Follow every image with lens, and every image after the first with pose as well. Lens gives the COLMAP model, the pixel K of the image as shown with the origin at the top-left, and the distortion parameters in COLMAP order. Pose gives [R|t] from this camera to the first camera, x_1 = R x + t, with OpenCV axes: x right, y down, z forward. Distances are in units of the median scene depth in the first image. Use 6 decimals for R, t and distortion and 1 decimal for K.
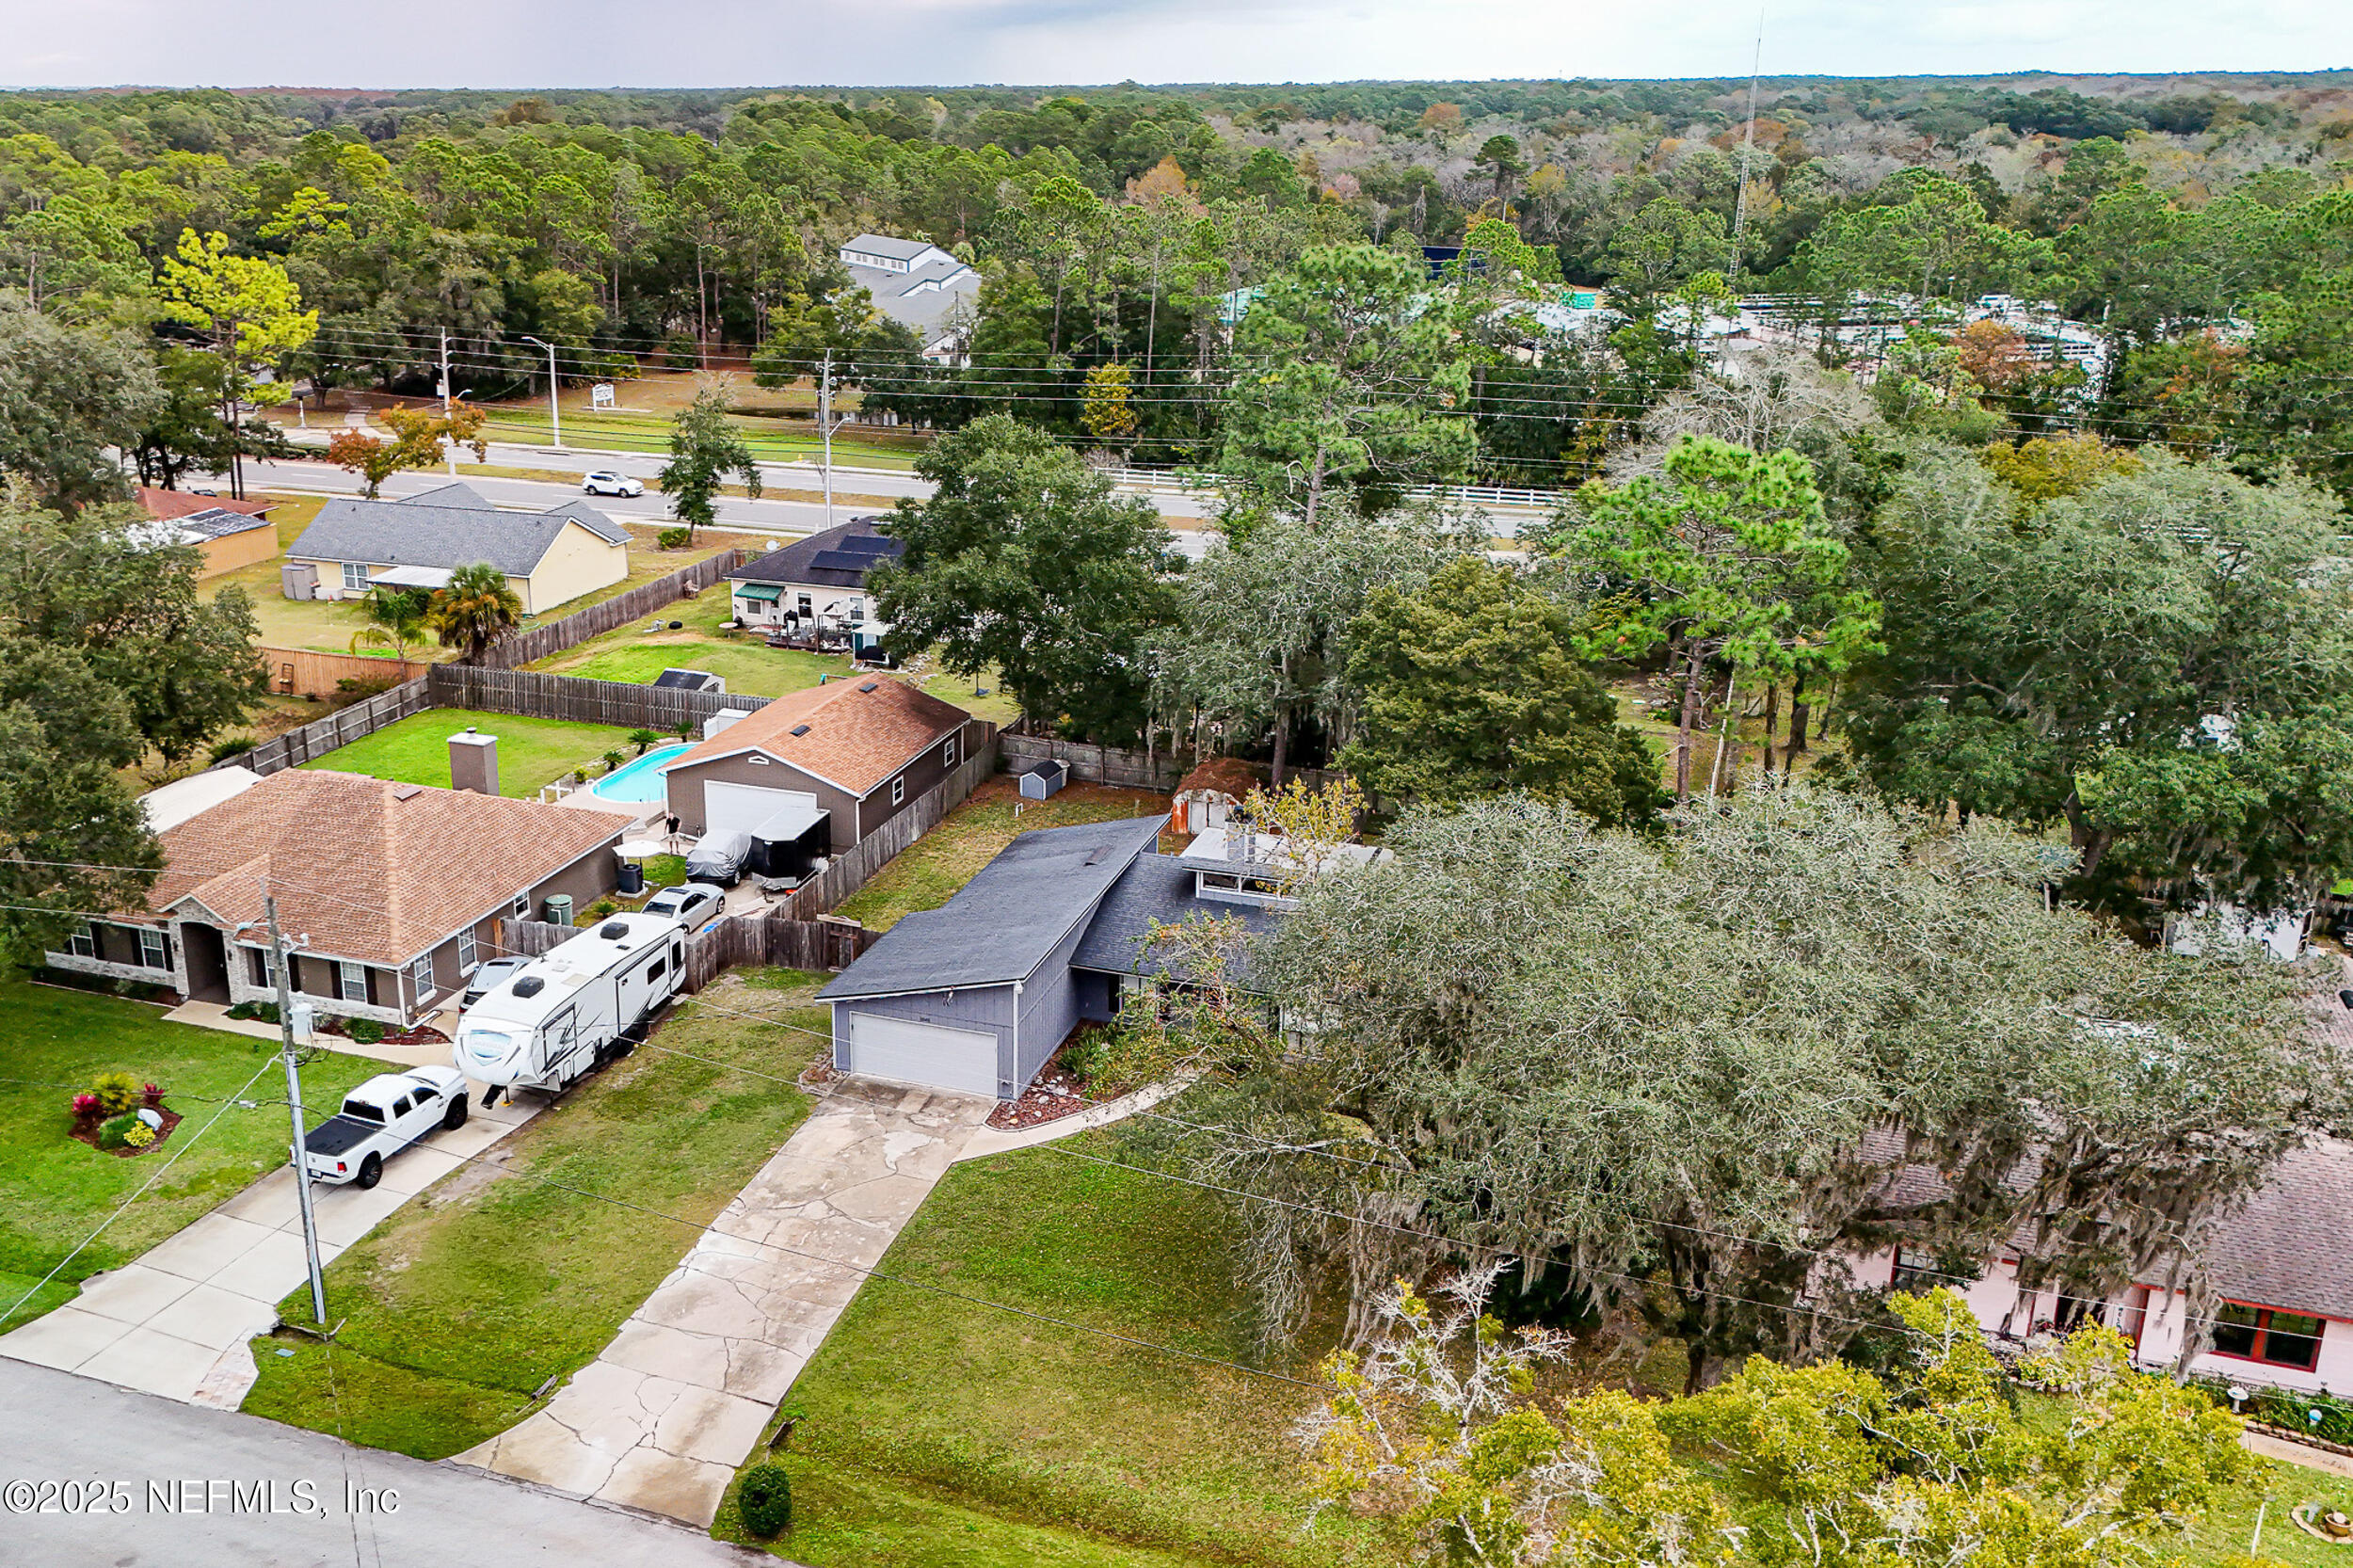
lens RADIAL K [[1756.7, 0, 1072.0], [0, 1756.7, 782.6], [0, 0, 1]] dist [0.074701, -0.112565]
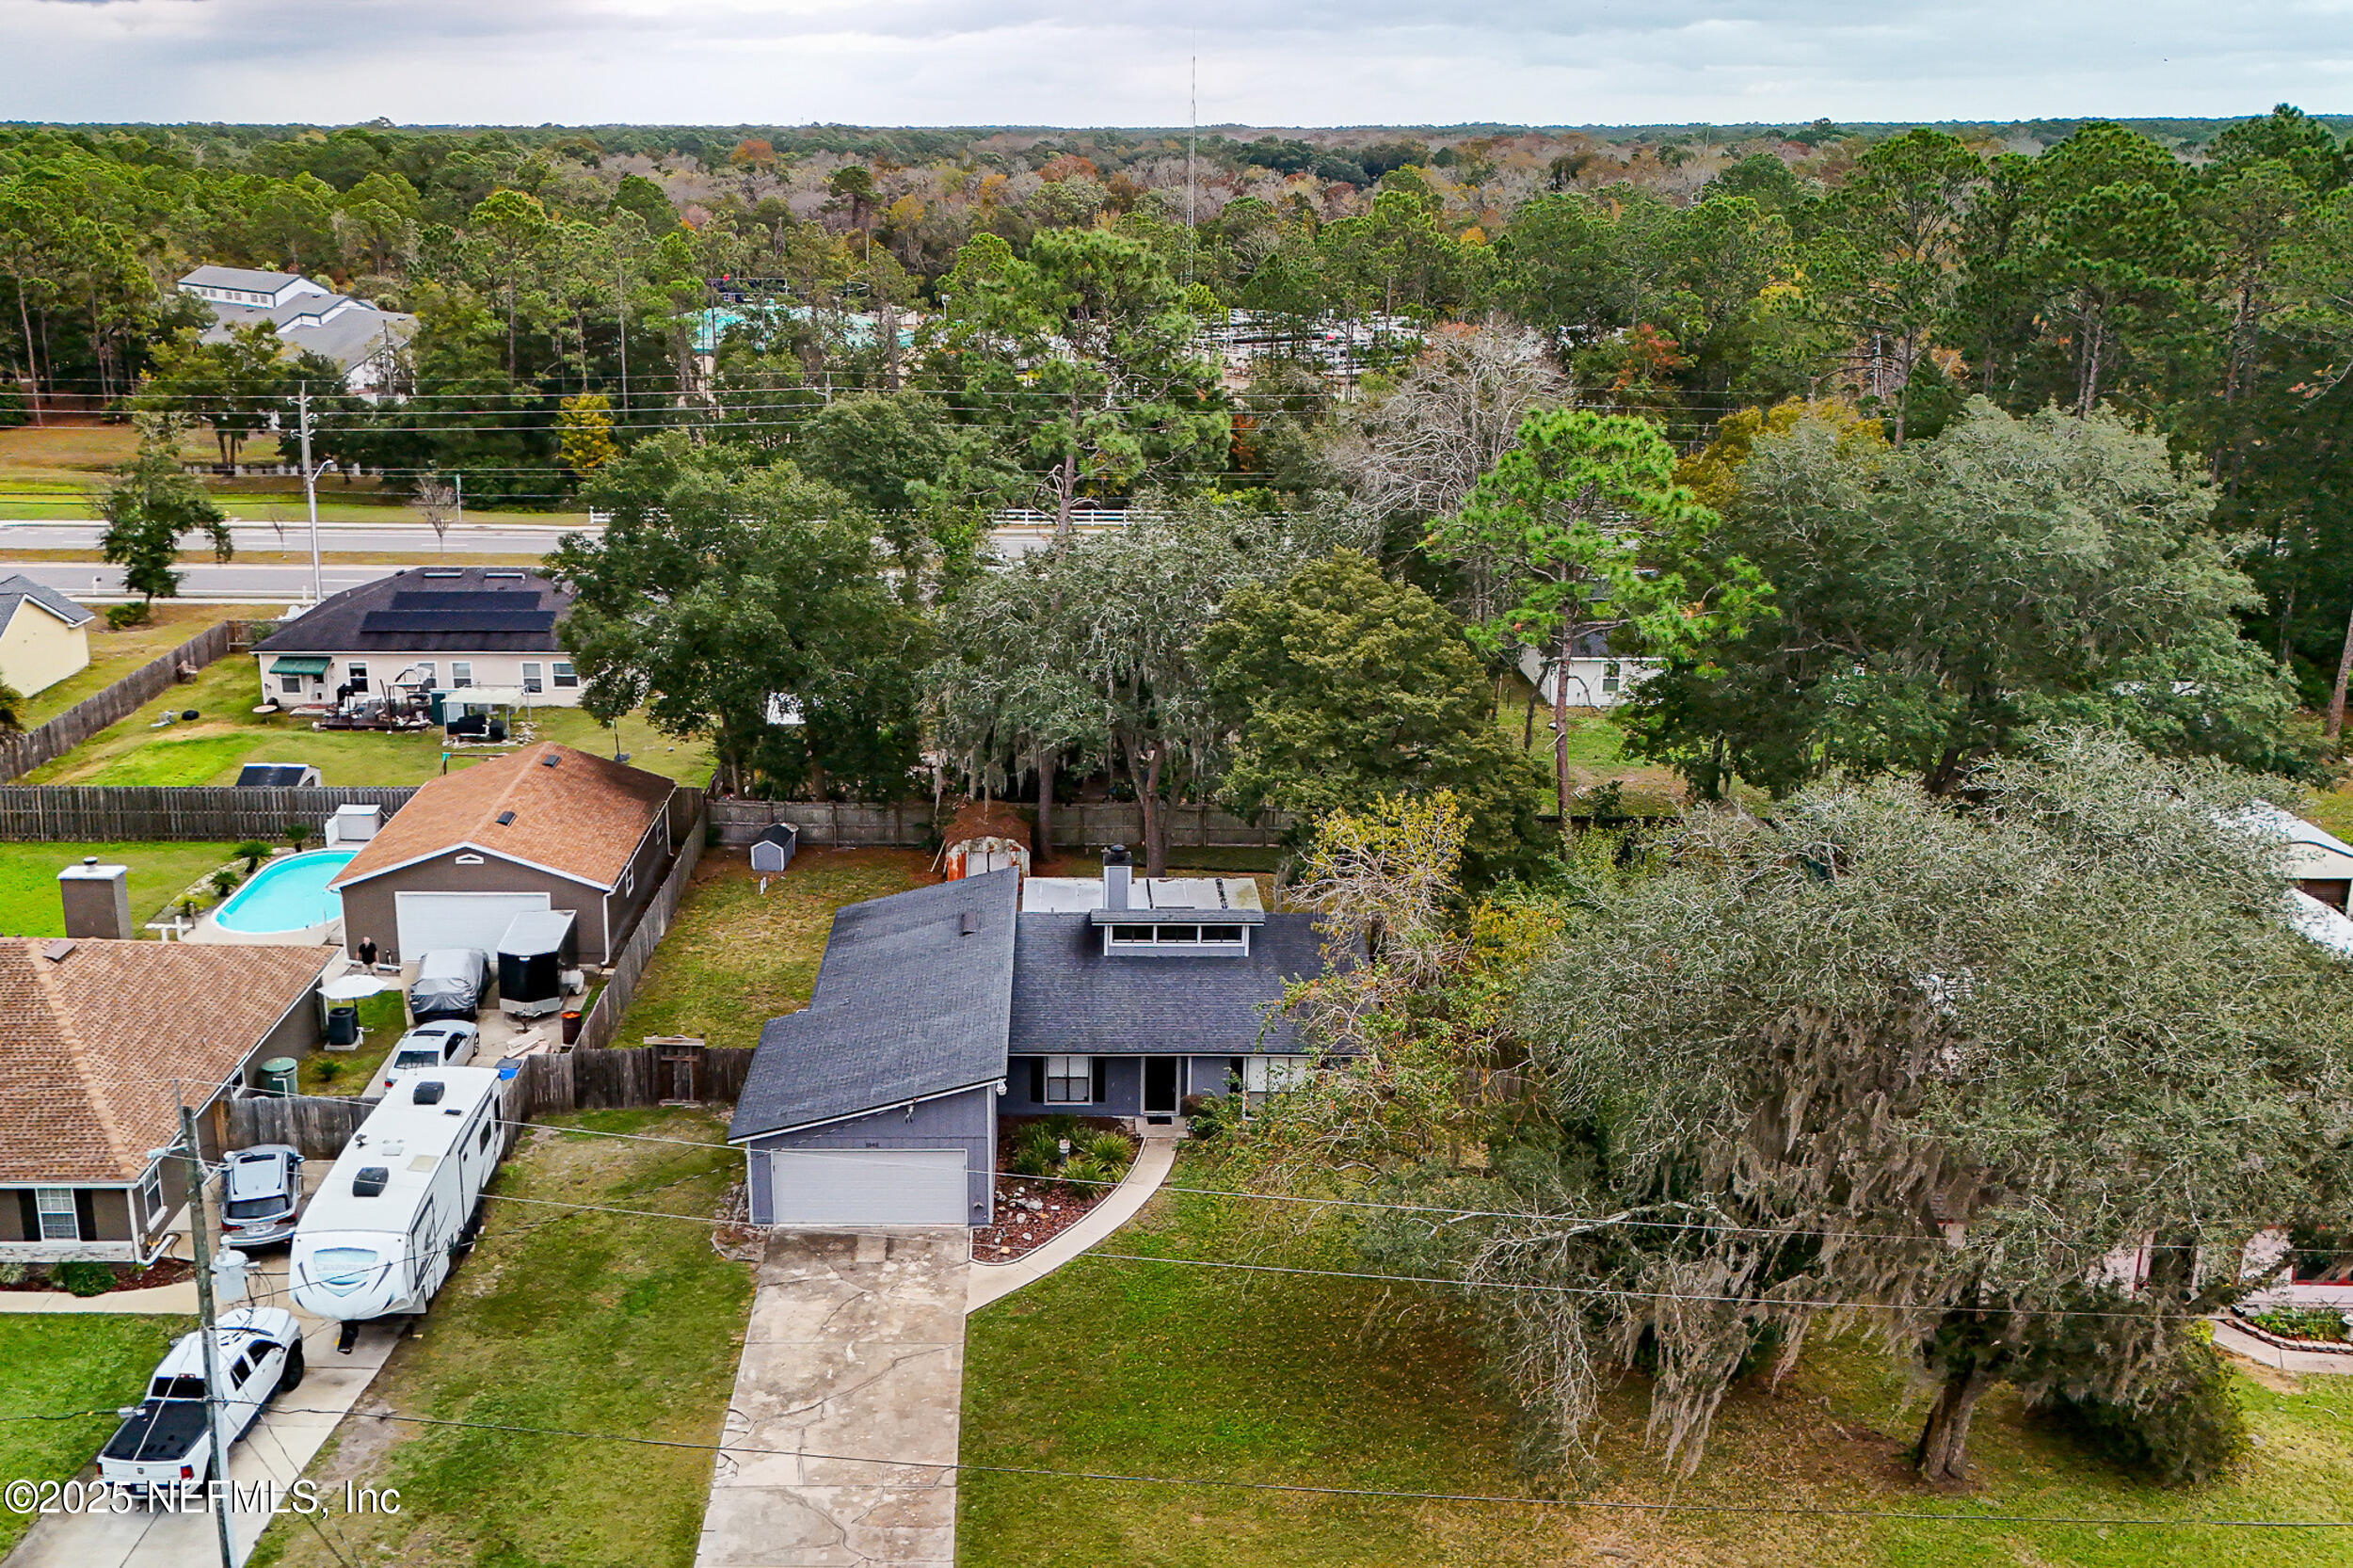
lens RADIAL K [[1861.3, 0, 1056.5], [0, 1861.3, 753.6], [0, 0, 1]] dist [0.004155, 0.000903]
pose [[0.949159, -0.092997, 0.300748, -0.186656], [0.105943, 0.994006, -0.026990, -0.010242], [-0.296436, 0.057481, 0.953322, 0.107285]]
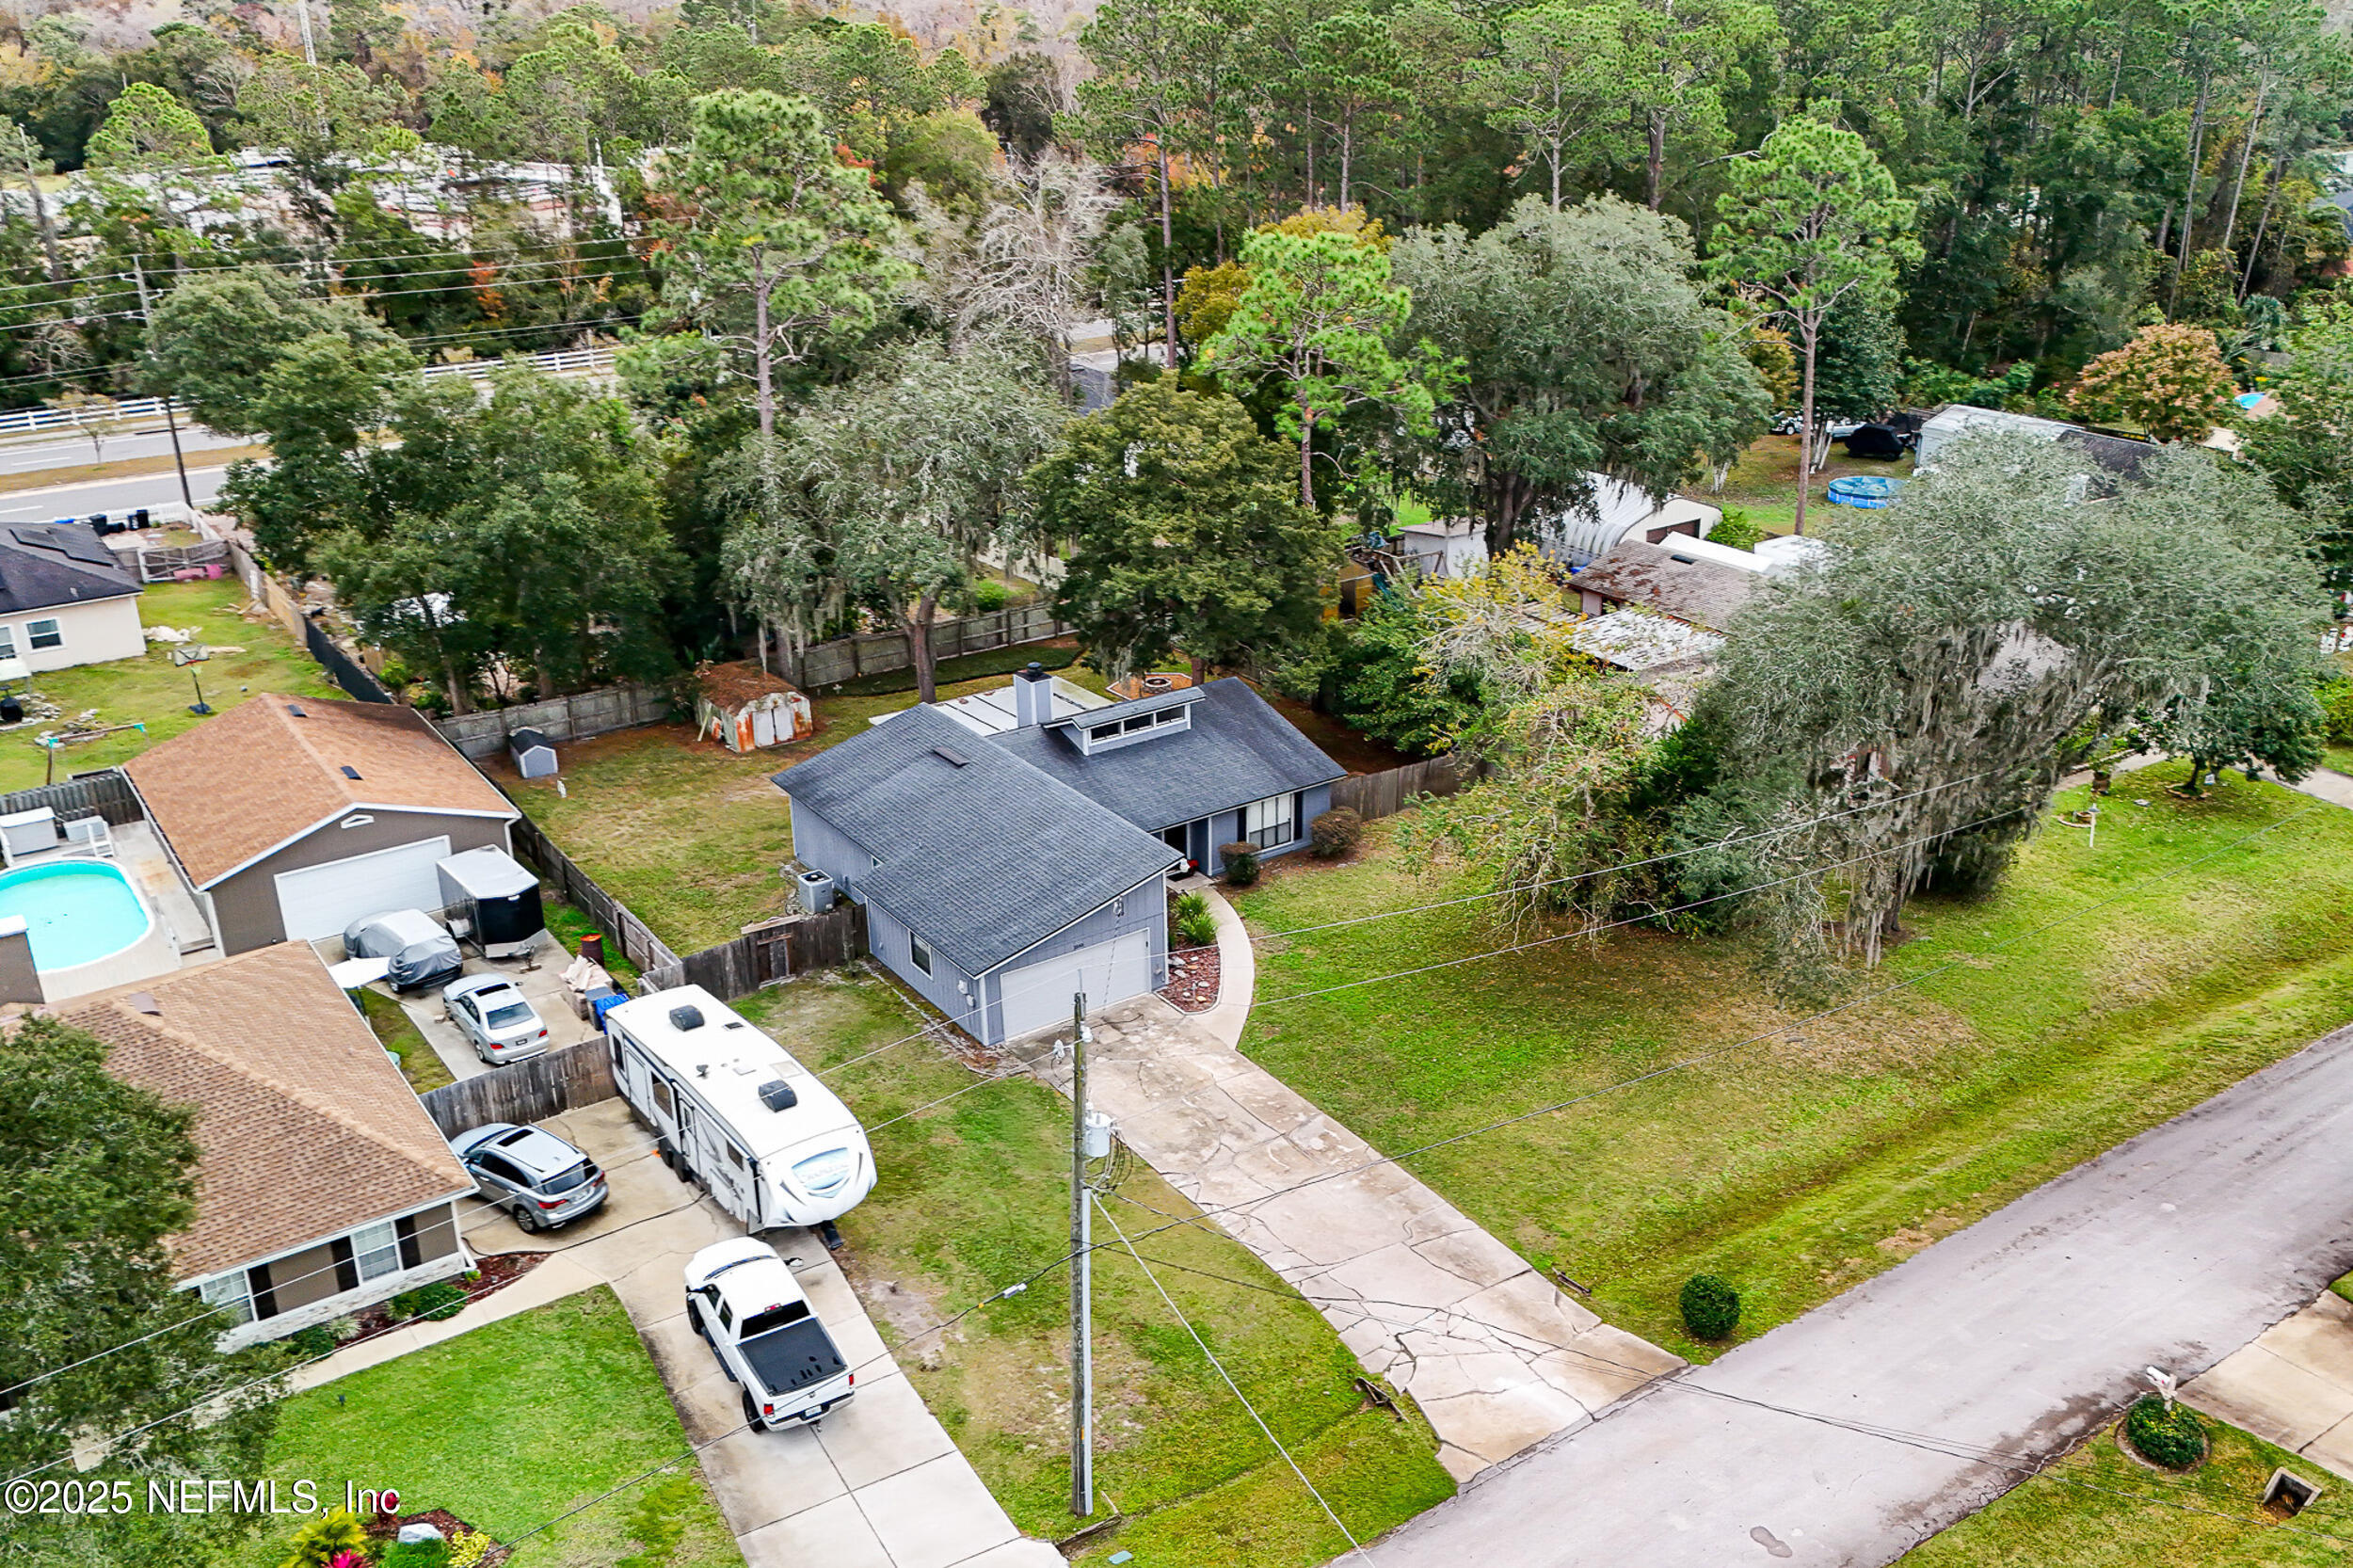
lens RADIAL K [[1756.7, 0, 1072.0], [0, 1756.7, 782.6], [0, 0, 1]] dist [0.074701, -0.112565]
pose [[0.652312, -0.325390, 0.684552, -0.527051], [0.275007, 0.943222, 0.186289, -0.091722], [-0.706301, 0.066738, 0.704759, 0.261396]]
